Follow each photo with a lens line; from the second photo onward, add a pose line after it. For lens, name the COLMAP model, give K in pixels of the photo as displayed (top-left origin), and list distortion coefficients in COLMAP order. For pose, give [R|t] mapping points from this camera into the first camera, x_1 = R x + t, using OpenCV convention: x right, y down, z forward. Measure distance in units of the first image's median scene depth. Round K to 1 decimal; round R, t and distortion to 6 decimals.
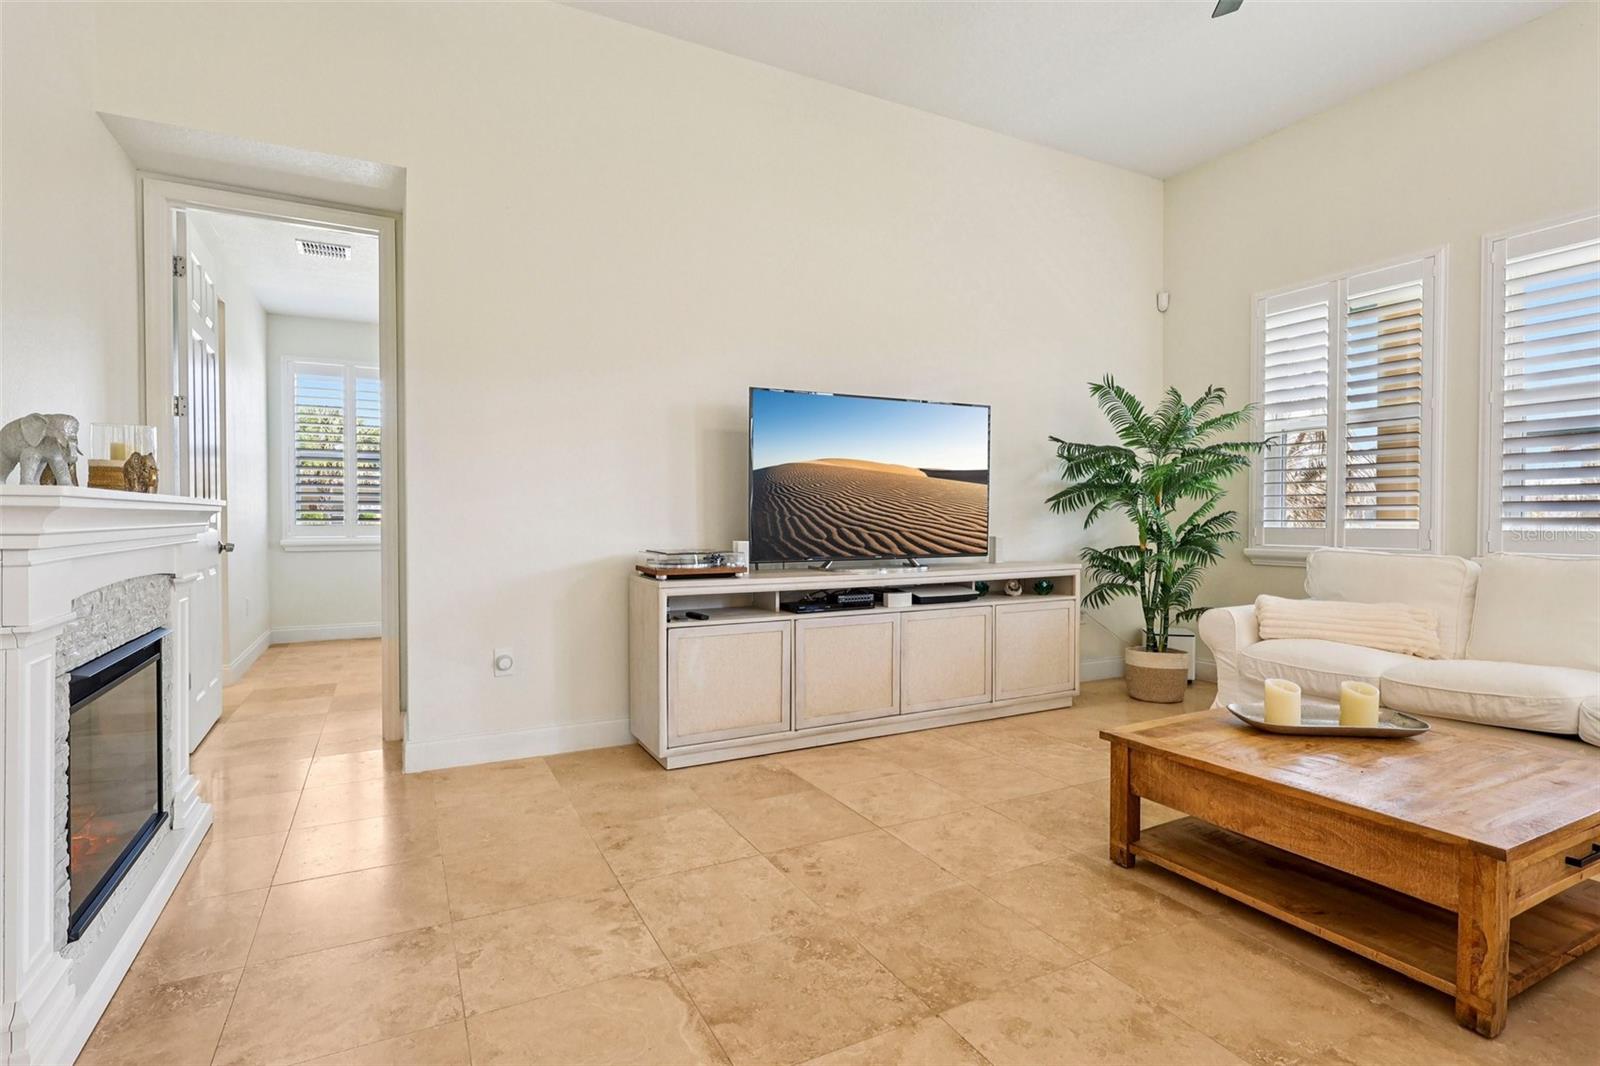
lens RADIAL K [[792.8, 0, 801.0], [0, 792.8, 530.8], [0, 0, 1]] dist [-0.001105, -0.001779]
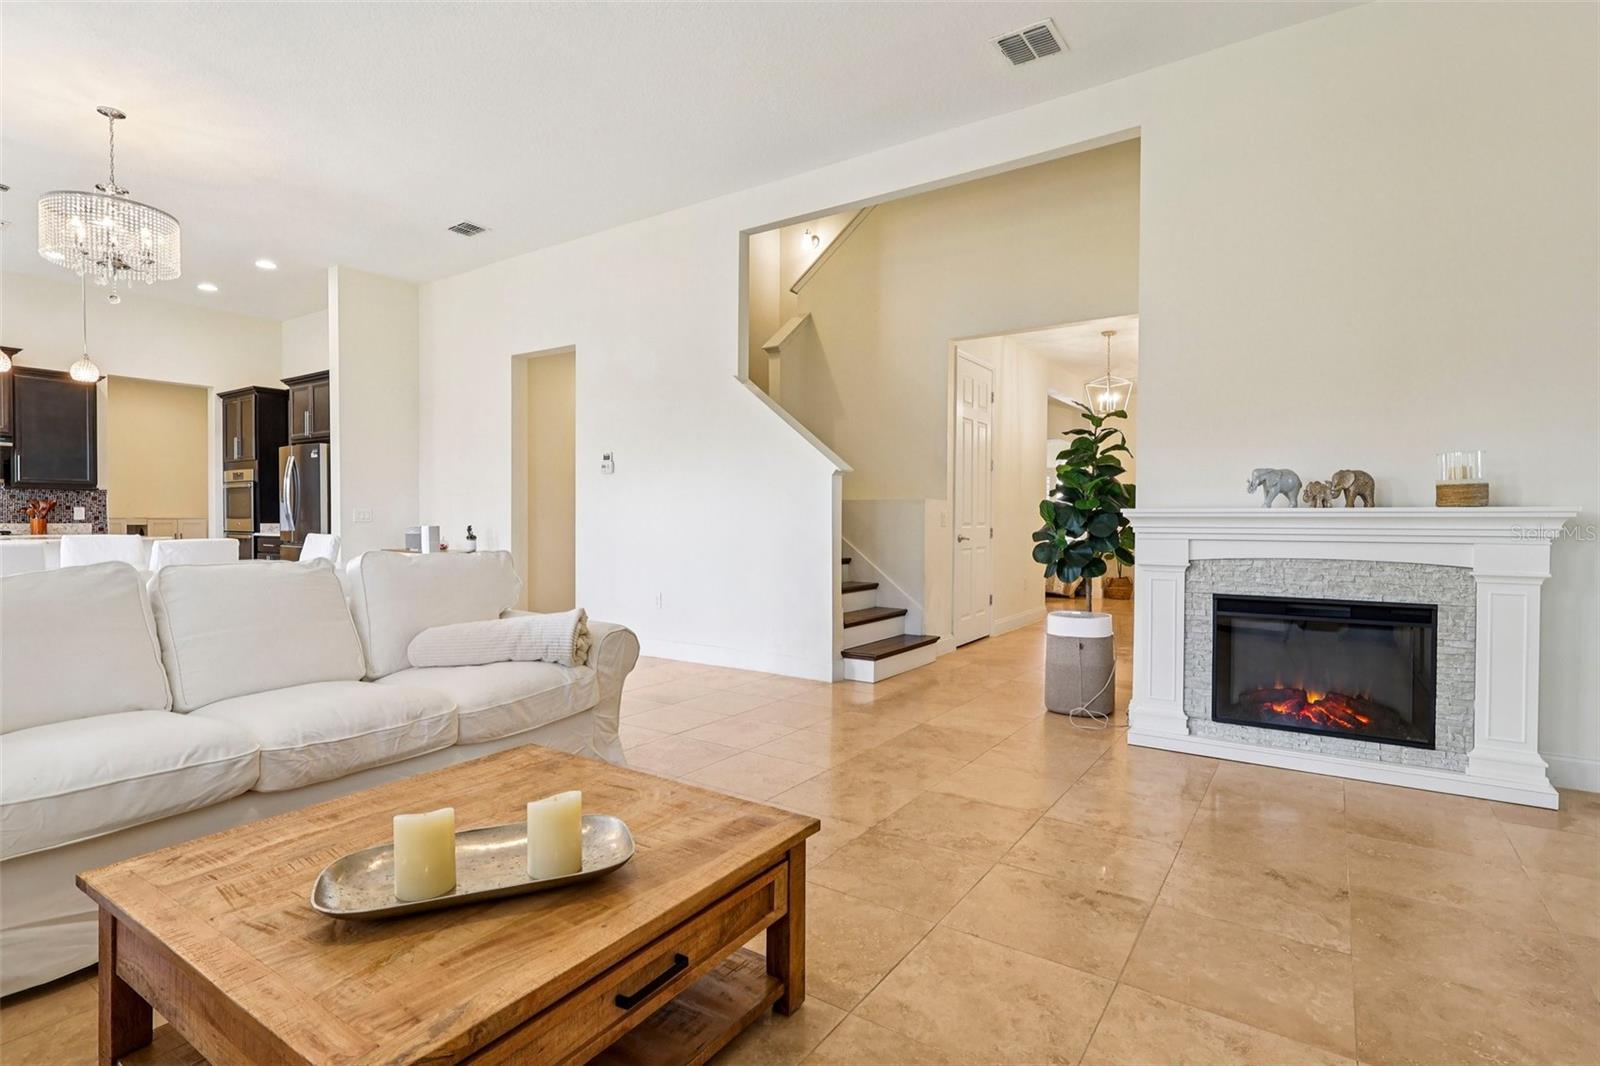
lens RADIAL K [[792.8, 0, 808.2], [0, 792.8, 524.1], [0, 0, 1]] dist [-0.001105, -0.001779]
pose [[-0.878416, 0.000203, -0.477897, 0.729660], [-0.013400, 0.999596, 0.025056, -0.032511], [0.477709, 0.028413, -0.878058, 1.618874]]
